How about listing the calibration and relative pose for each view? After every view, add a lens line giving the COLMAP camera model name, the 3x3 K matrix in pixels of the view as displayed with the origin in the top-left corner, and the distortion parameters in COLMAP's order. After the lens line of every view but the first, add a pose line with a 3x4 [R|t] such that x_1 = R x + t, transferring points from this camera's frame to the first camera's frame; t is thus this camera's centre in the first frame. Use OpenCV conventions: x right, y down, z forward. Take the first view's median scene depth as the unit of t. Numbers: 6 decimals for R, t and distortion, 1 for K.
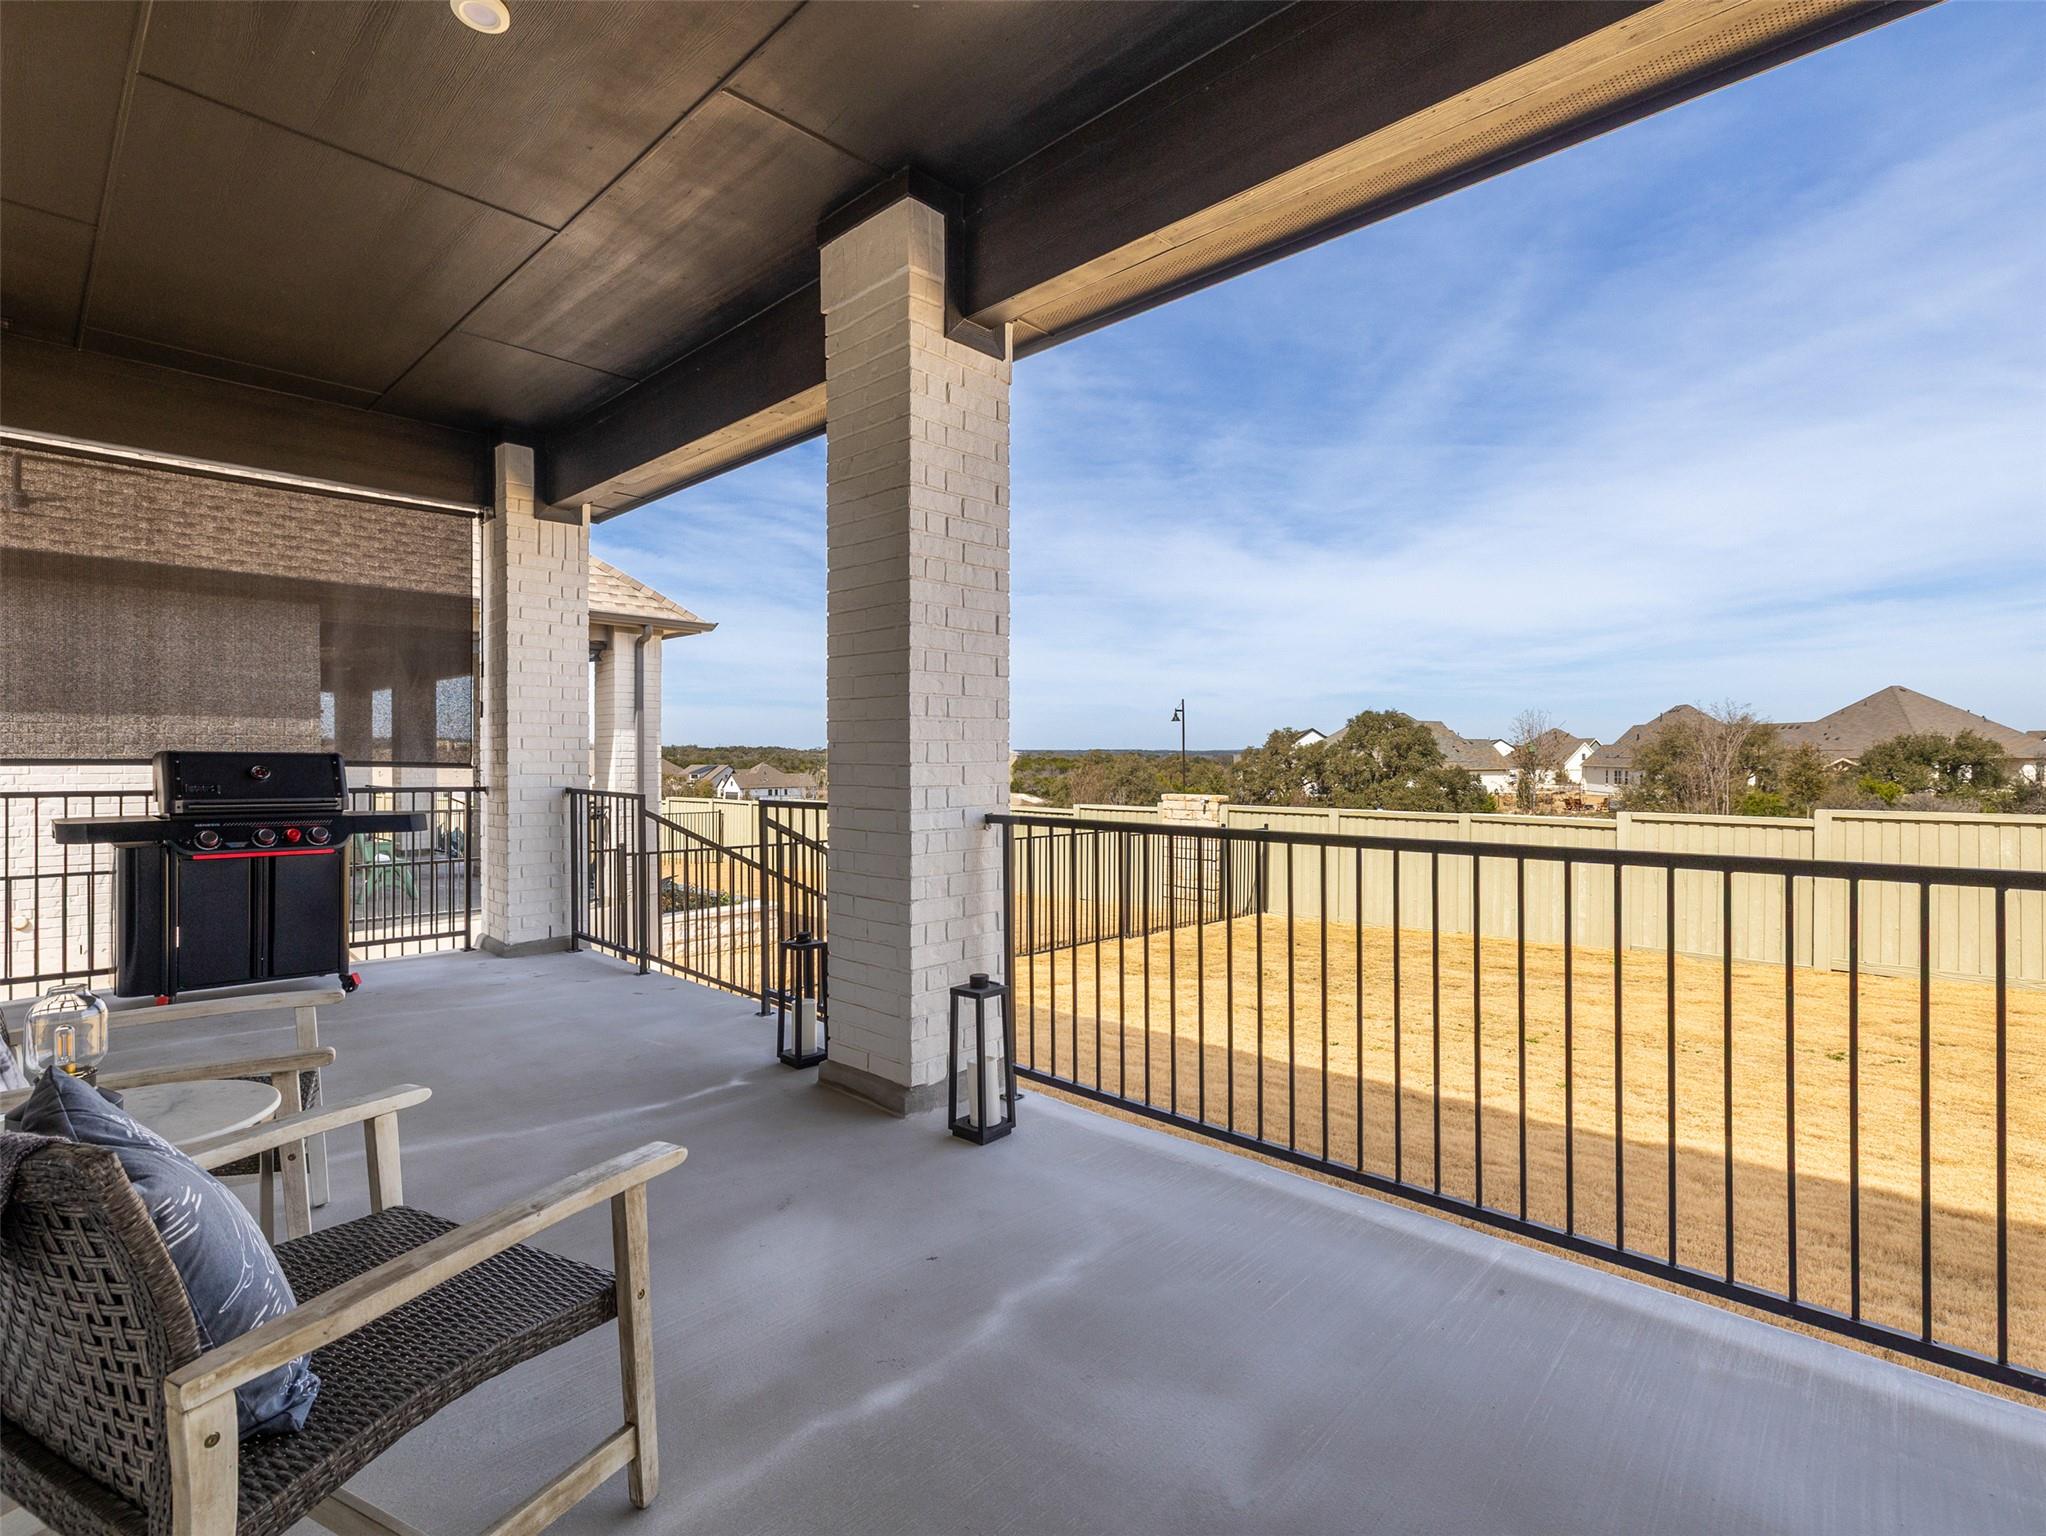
lens RADIAL K [[982.9, 0, 1018.7], [0, 982.9, 766.9], [0, 0, 1]] dist [-0.021811, -0.001346]
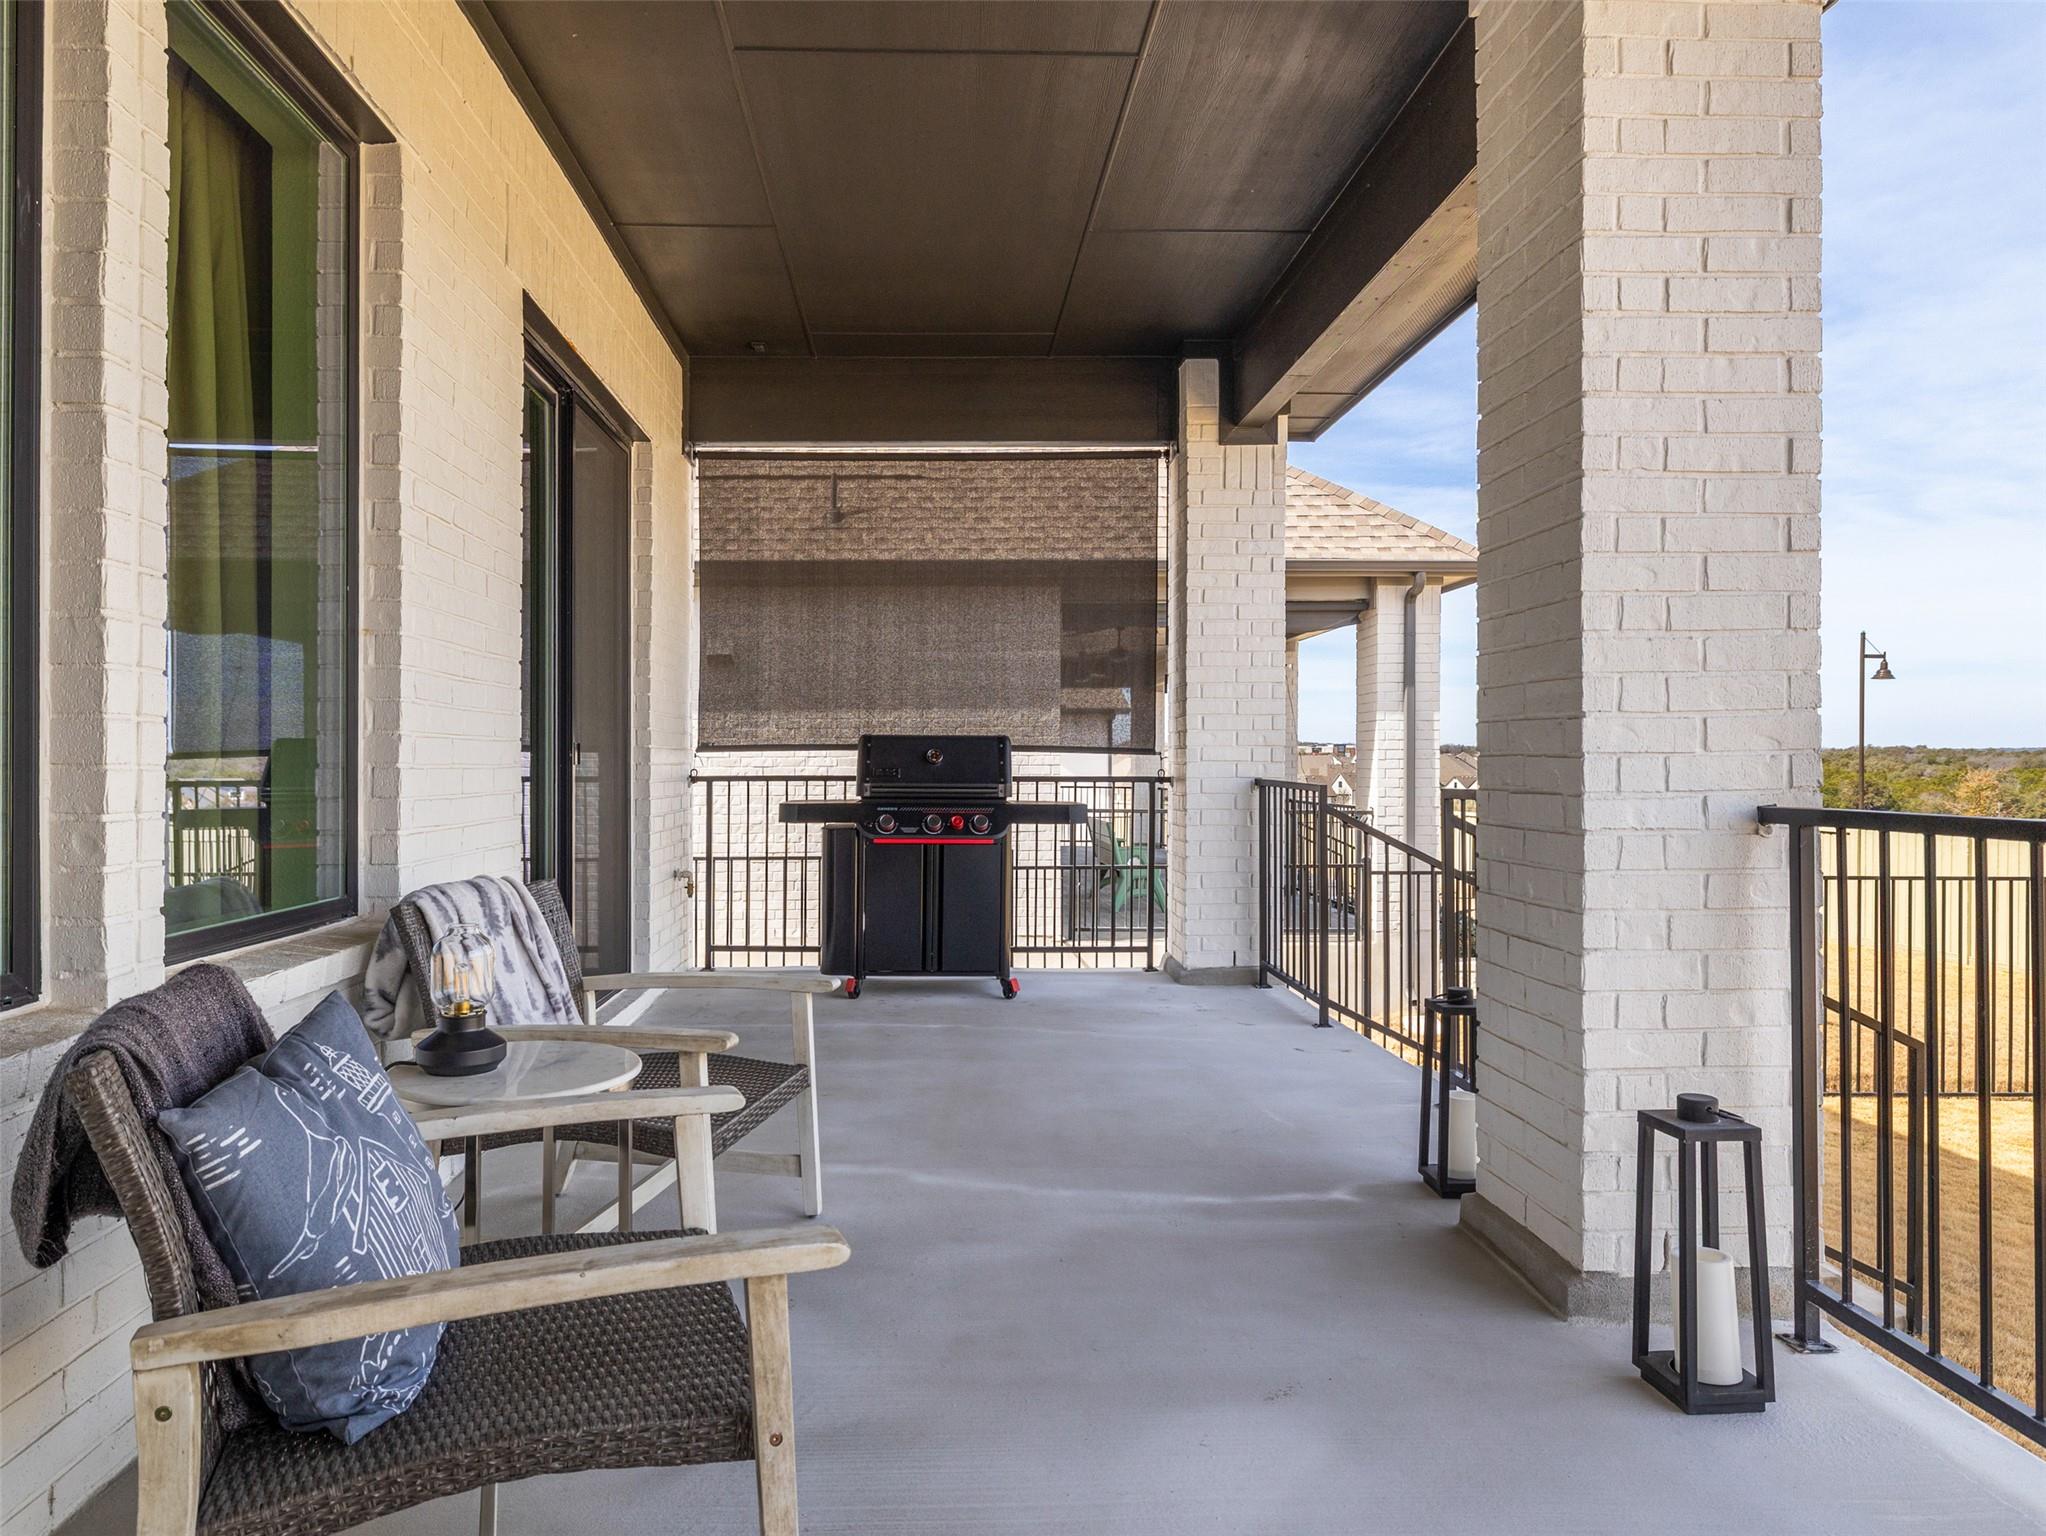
lens RADIAL K [[1252.6, 0, 952.2], [0, 1252.6, 768.1], [0, 0, 1]] dist [-0.016086, 0.003562]
pose [[0.704520, -0.002184, -0.709680, 0.109058], [-0.001276, 0.999990, -0.004344, 0.023615], [0.709683, 0.003966, 0.704510, 0.155044]]
